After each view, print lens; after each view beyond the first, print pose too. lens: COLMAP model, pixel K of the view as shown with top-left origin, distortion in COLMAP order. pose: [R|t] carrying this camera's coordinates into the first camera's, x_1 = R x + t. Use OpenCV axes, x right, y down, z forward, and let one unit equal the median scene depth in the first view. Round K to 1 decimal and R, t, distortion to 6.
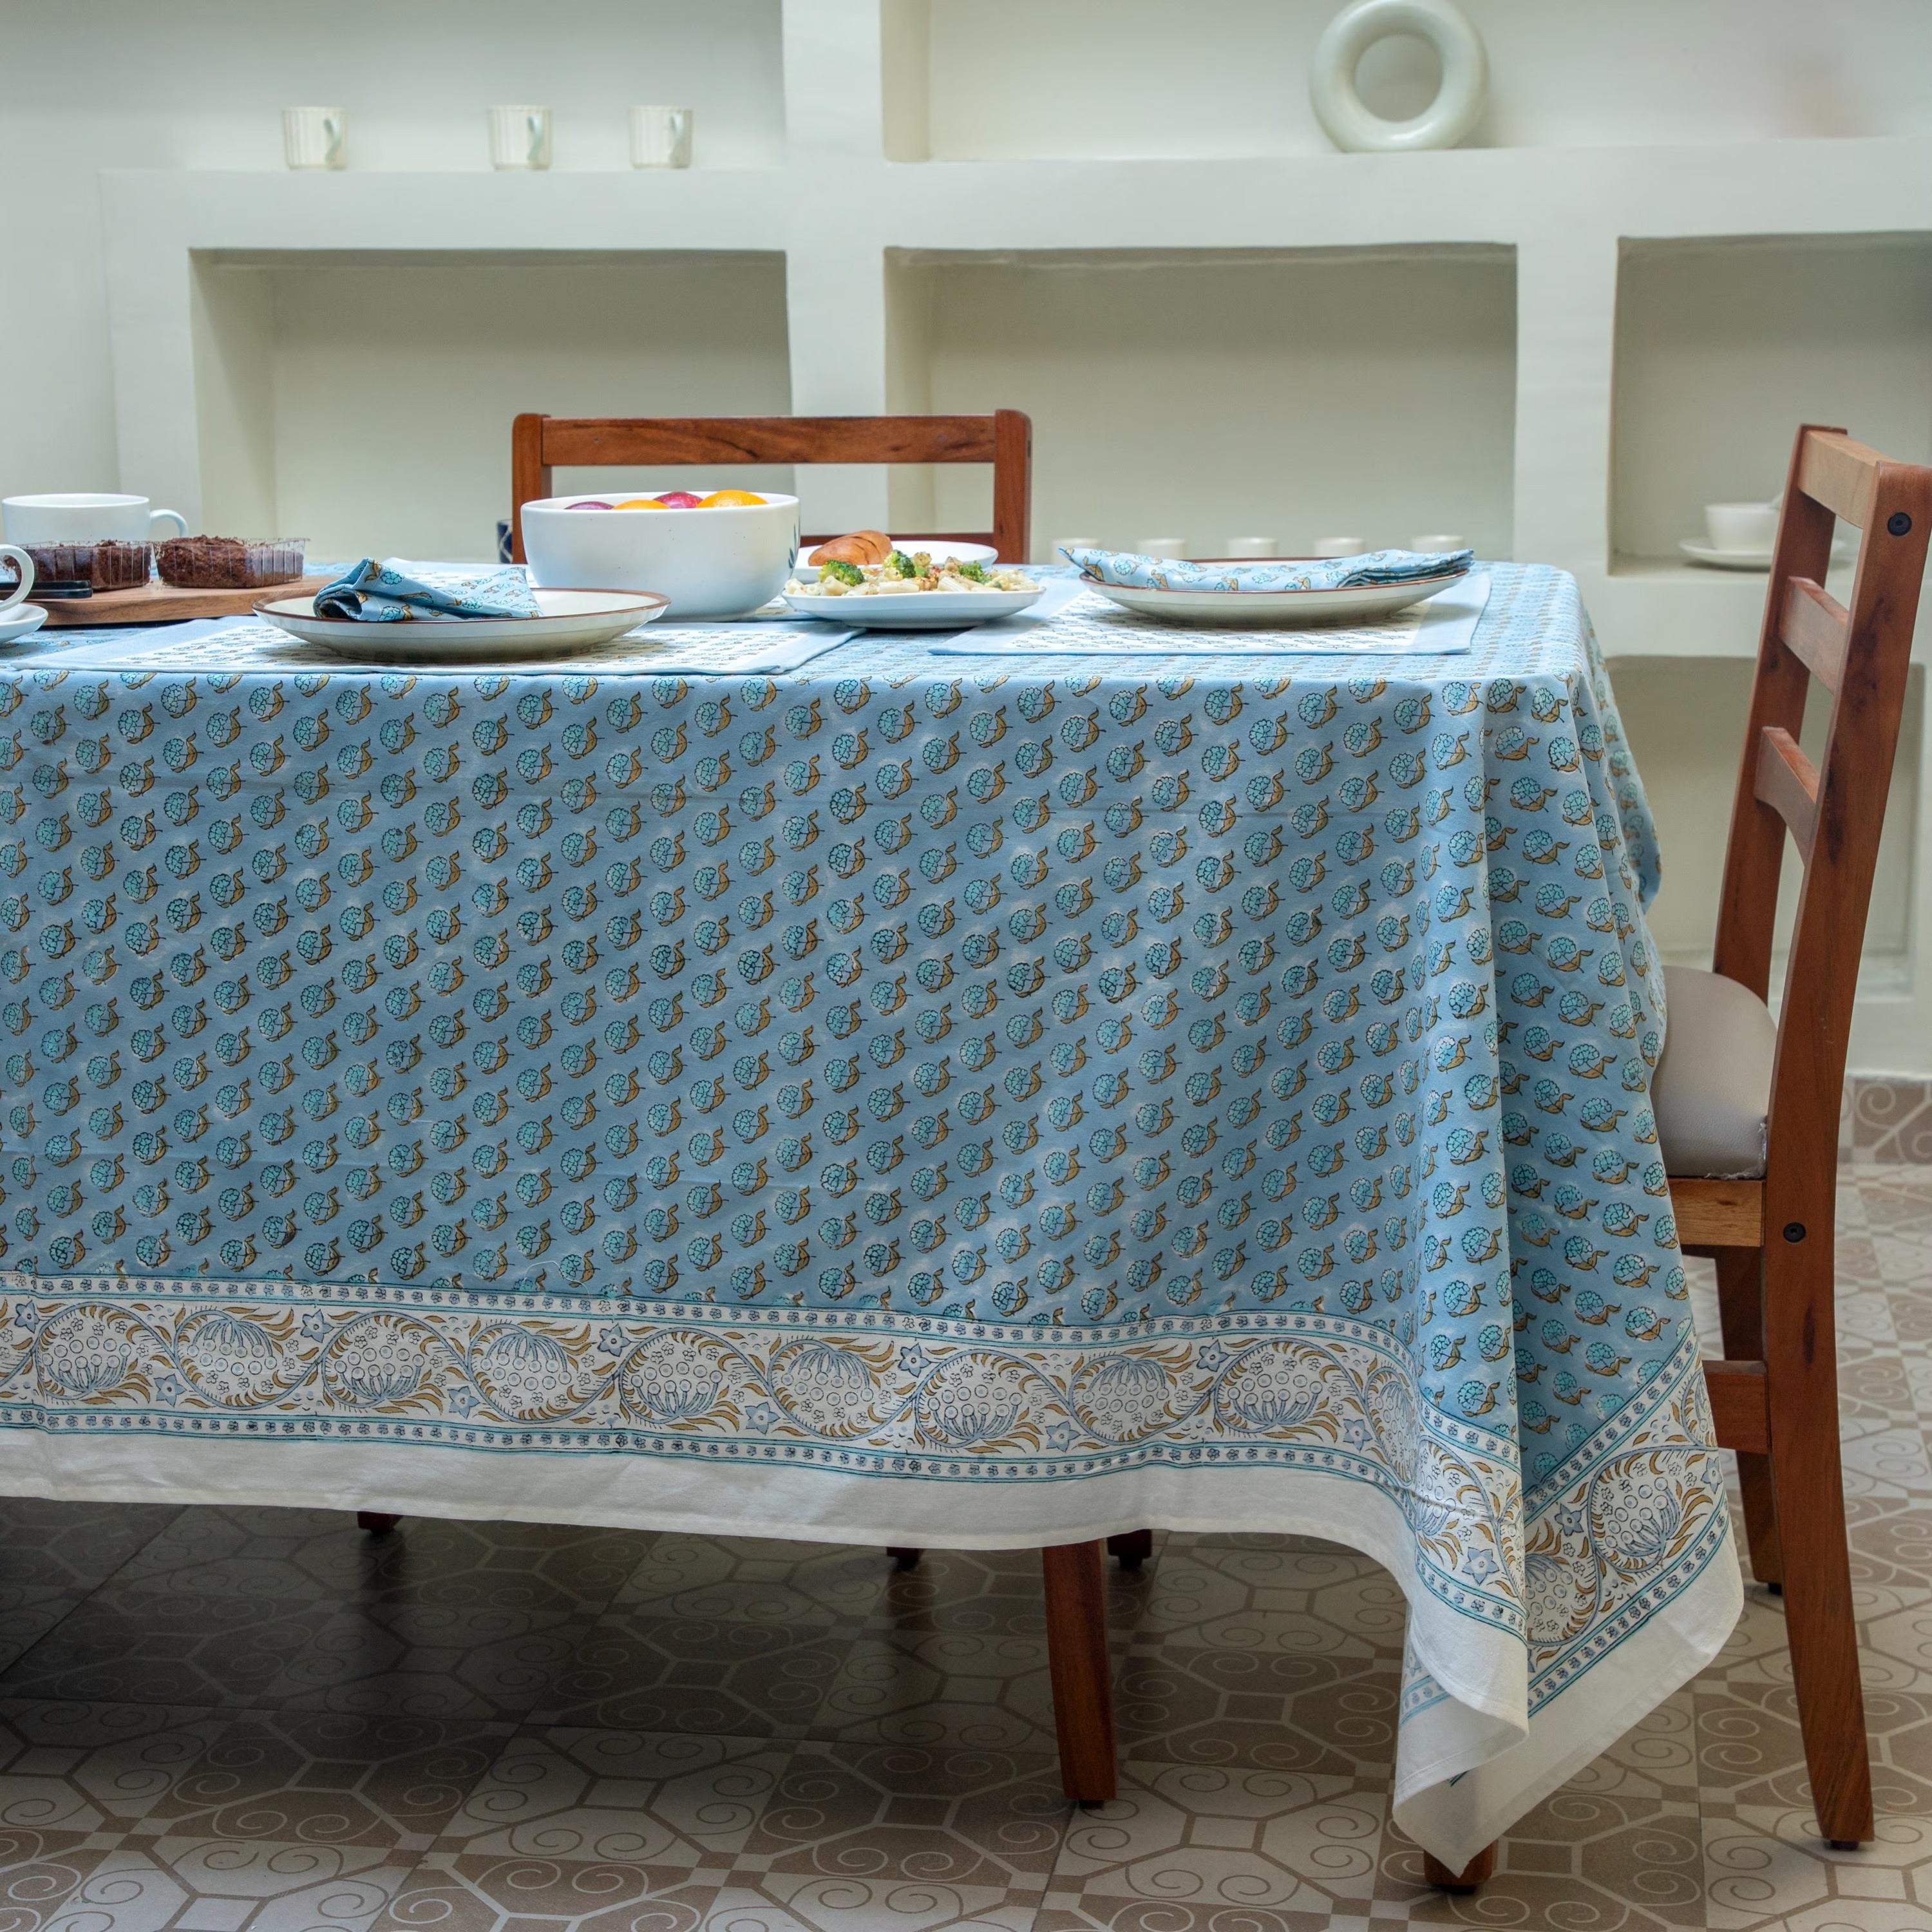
lens RADIAL K [[3758.2, 0, 963.3], [0, 3758.2, 1046.9], [0, 0, 1]] dist [0.063905, 0.517324]
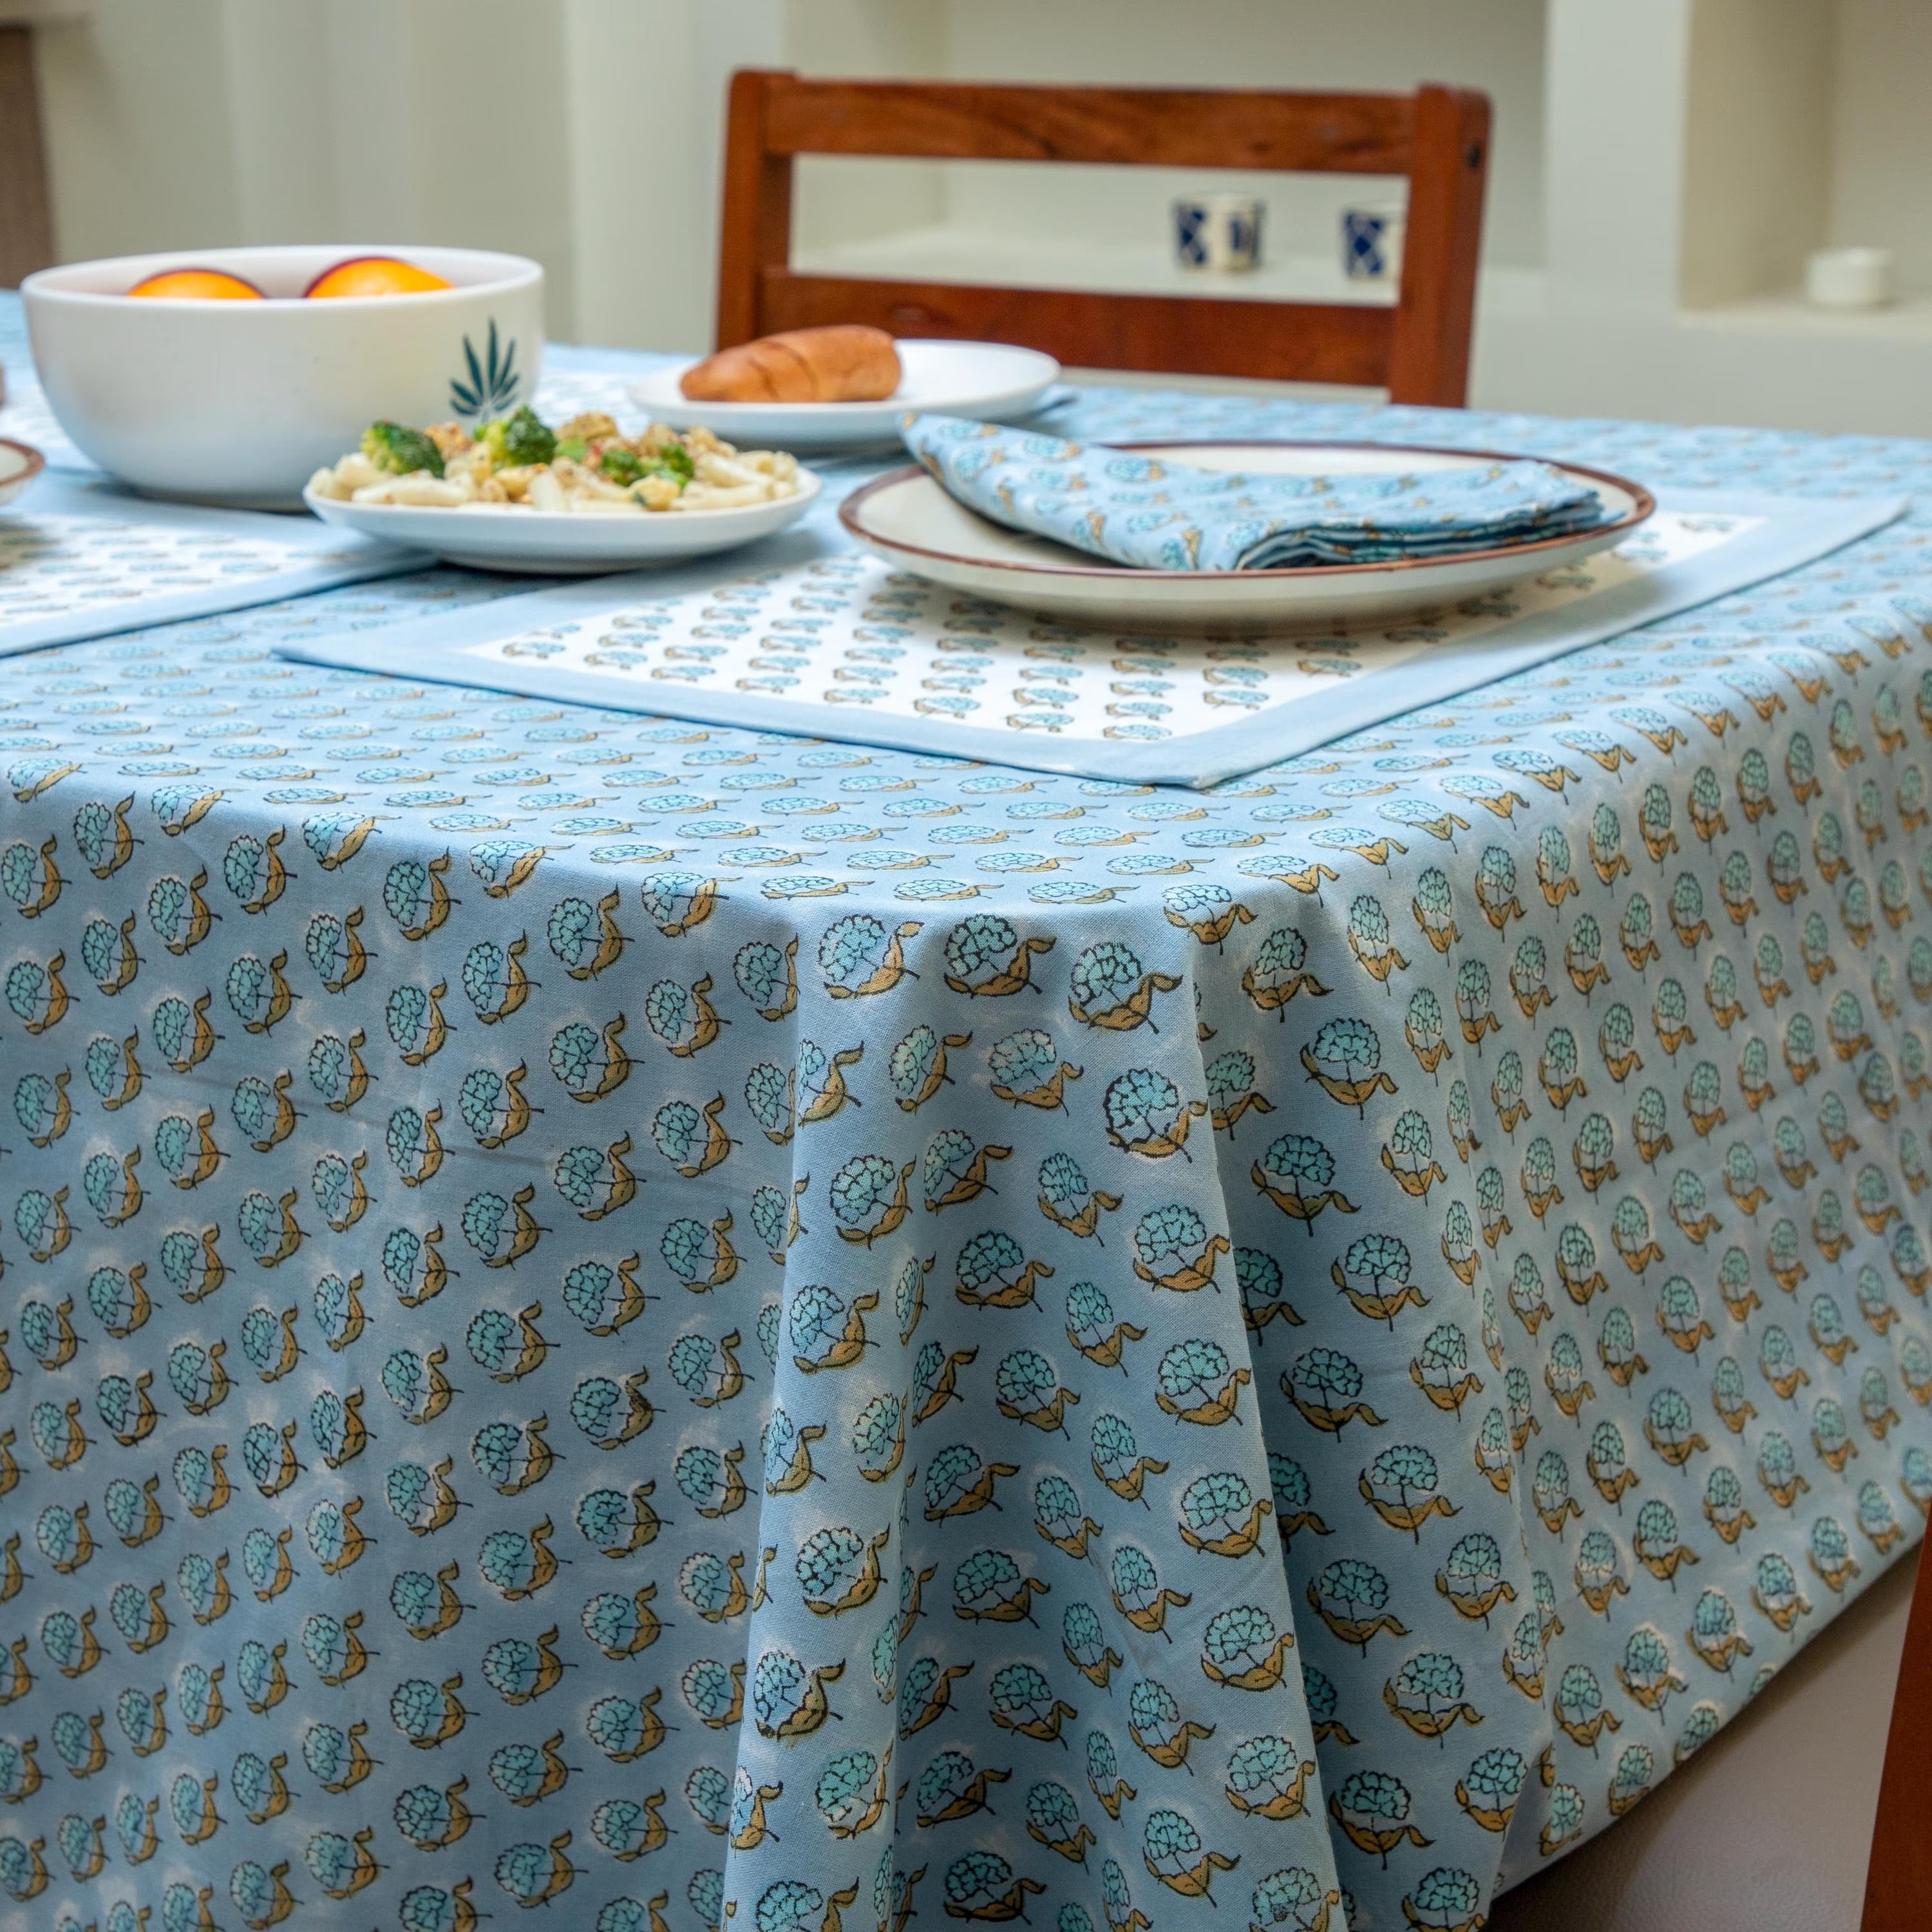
lens RADIAL K [[4003.8, 0, 1006.7], [0, 4003.8, 975.8], [0, 0, 1]] dist [0.131971, 0.055361]
pose [[0.895944, 0.124469, -0.426371, 0.320296], [-0.088675, 0.990733, 0.102887, -0.132218], [0.435226, -0.054372, 0.898678, 0.598532]]
